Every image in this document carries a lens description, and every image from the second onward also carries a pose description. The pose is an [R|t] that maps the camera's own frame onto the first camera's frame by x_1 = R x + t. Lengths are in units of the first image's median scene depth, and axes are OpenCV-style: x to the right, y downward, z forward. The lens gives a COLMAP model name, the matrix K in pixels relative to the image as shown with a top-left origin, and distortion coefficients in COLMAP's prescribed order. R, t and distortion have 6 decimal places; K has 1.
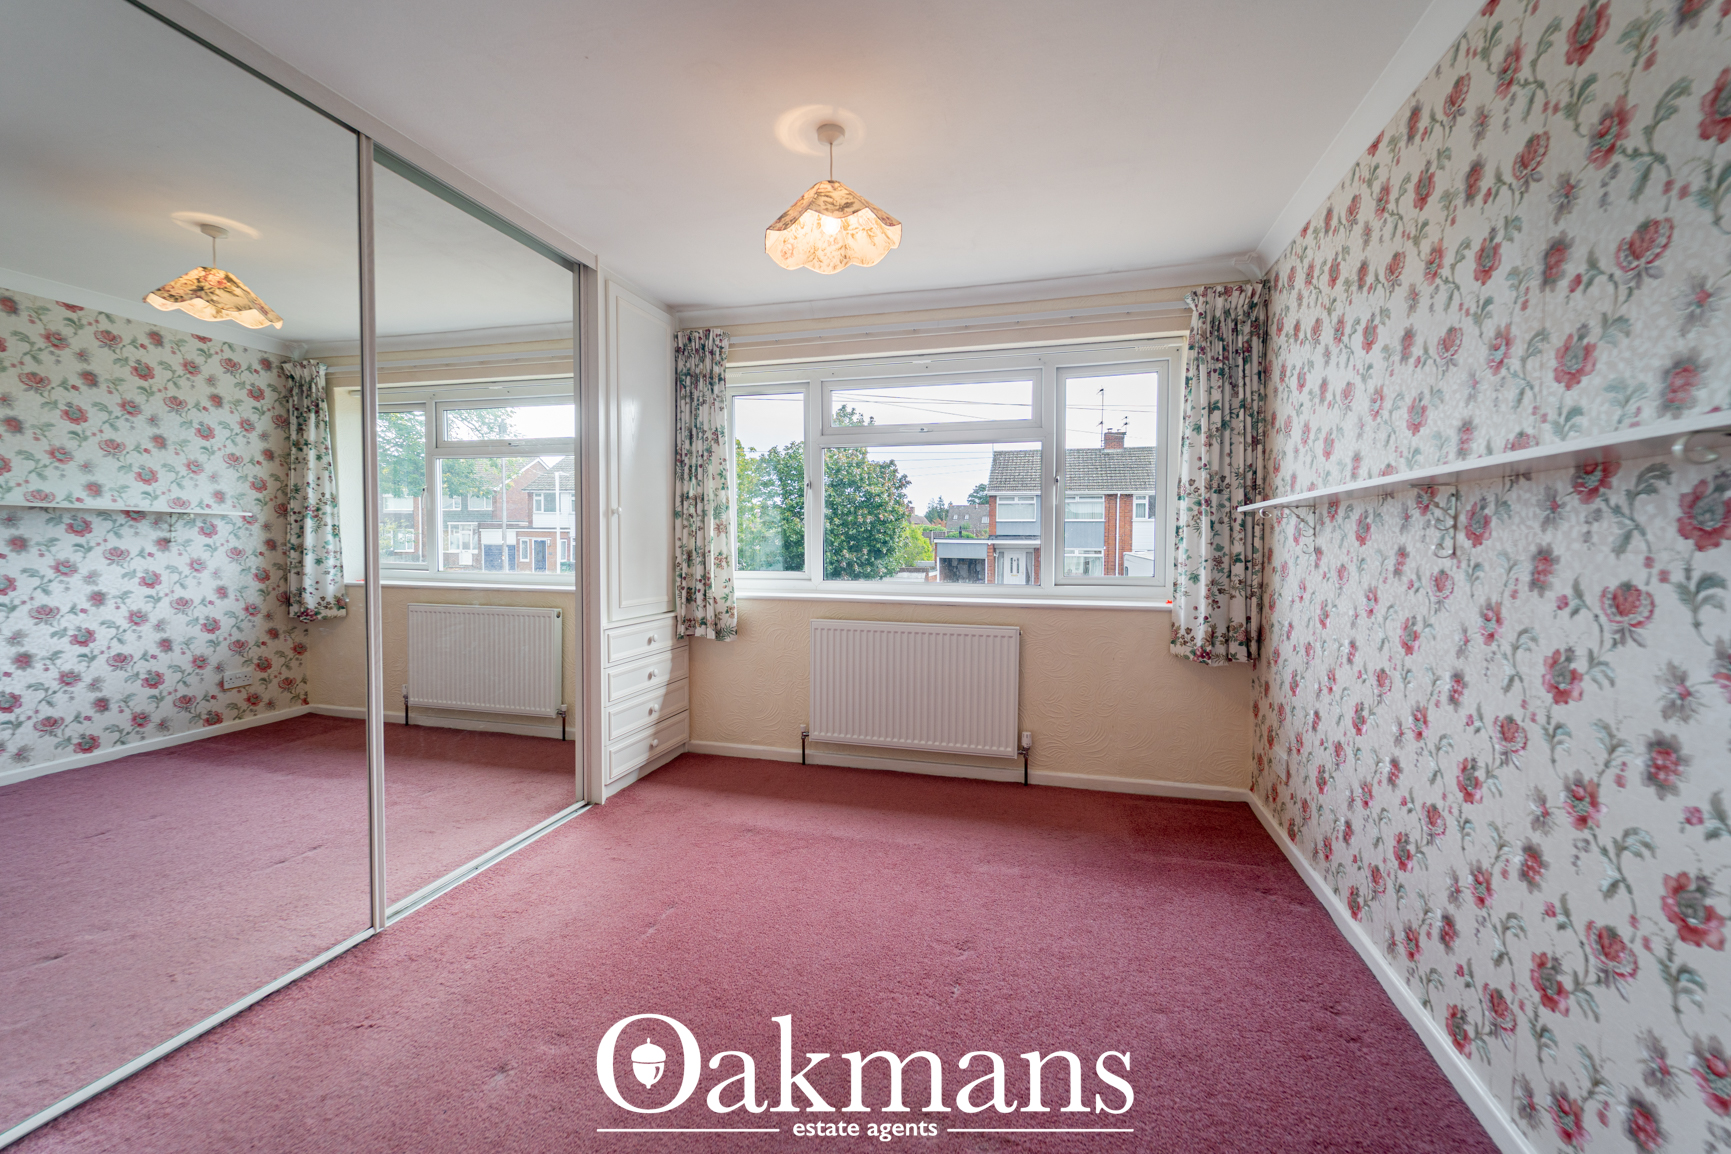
lens RADIAL K [[681.2, 0, 866.8], [0, 681.2, 564.8], [0, 0, 1]] dist [0.000432, -0.000138]
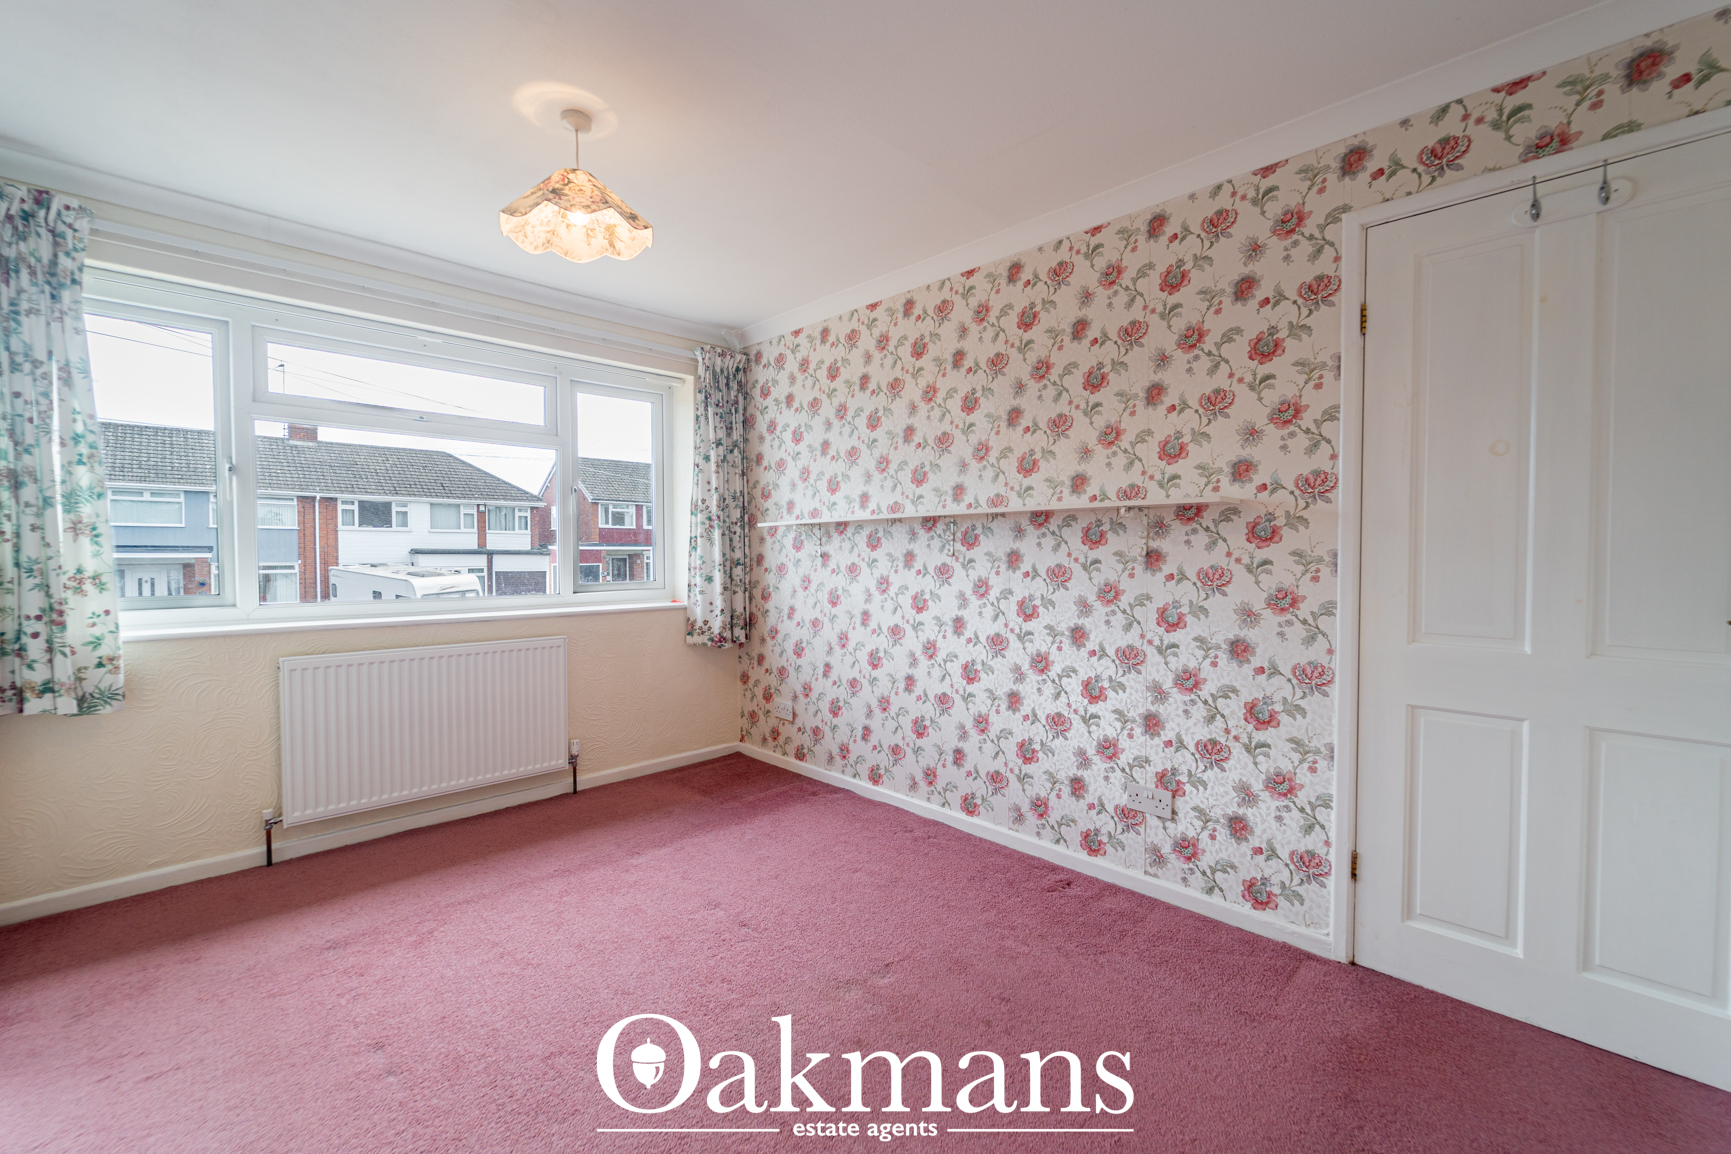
lens RADIAL K [[681.2, 0, 866.8], [0, 681.2, 564.8], [0, 0, 1]] dist [0.000432, -0.000138]
pose [[0.528460, -0.019164, 0.848742, -0.414414], [0.033459, 0.999439, 0.001734, 0.000909], [-0.848298, 0.027482, 0.528805, 0.105685]]
